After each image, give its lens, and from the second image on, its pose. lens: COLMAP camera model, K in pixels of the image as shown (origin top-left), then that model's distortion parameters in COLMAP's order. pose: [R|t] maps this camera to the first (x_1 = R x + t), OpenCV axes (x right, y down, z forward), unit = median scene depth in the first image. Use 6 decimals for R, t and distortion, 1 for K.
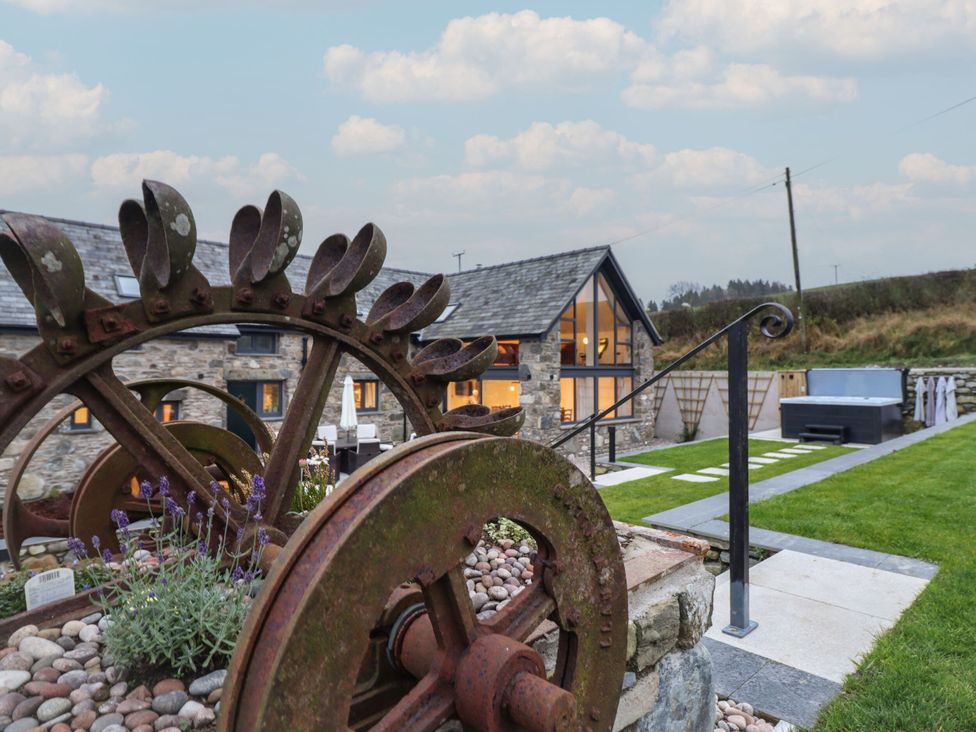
lens RADIAL K [[578.9, 0, 490.2], [0, 578.9, 351.4], [0, 0, 1]] dist [-0.002784, -0.002852]
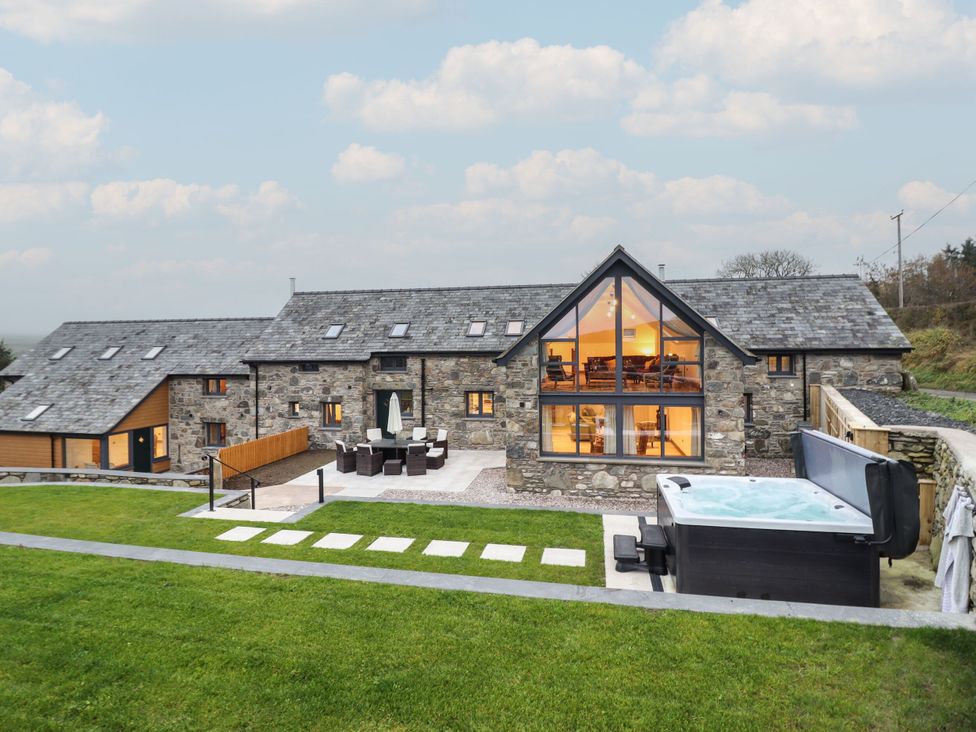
lens RADIAL K [[514.0, 0, 488.0], [0, 514.0, 356.5], [0, 0, 1]] dist [-0.004848, -0.002514]
pose [[0.568551, 0.004514, -0.822636, 0.724704], [0.036708, 0.998850, 0.030852, -0.058835], [0.821829, -0.047738, 0.567731, 0.452819]]
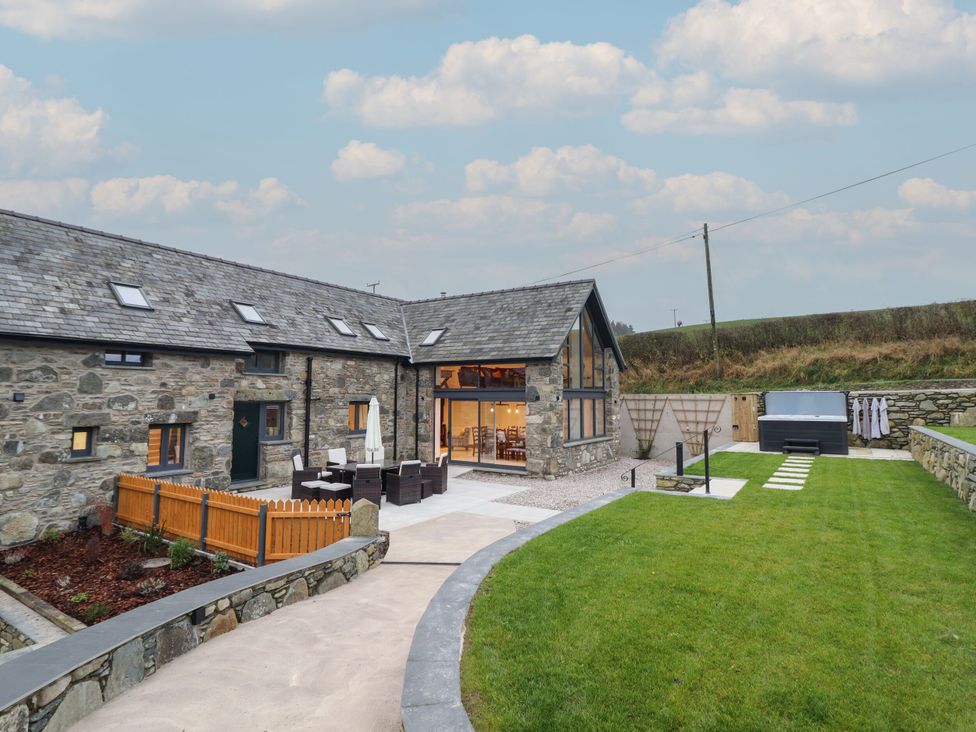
lens RADIAL K [[530.6, 0, 488.3], [0, 530.6, 351.5], [0, 0, 1]] dist [-0.000696, -0.009809]
pose [[0.974583, 0.021033, 0.223036, -0.225044], [-0.009555, 0.998580, -0.052417, 0.009982], [-0.223822, 0.048954, 0.973400, 0.067989]]
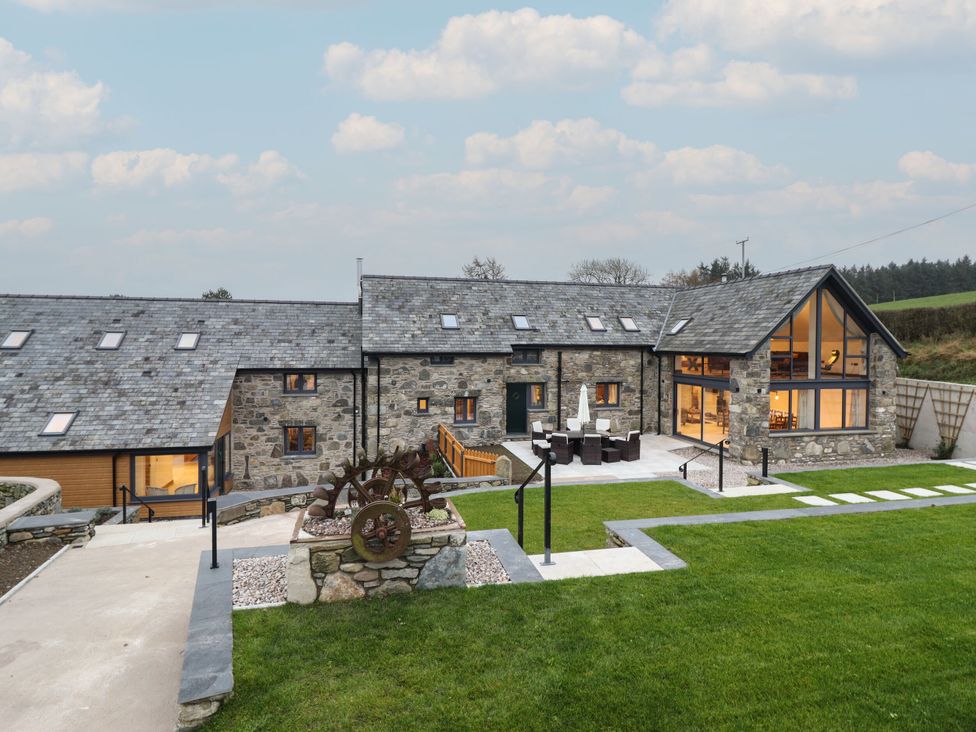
lens RADIAL K [[539.9, 0, 488.5], [0, 539.9, 353.0], [0, 0, 1]] dist [0.000504, -0.011900]
pose [[0.859015, 0.013735, -0.511766, 0.179749], [0.011971, 0.998828, 0.046900, -0.080566], [0.511810, -0.046414, 0.857844, -0.162516]]
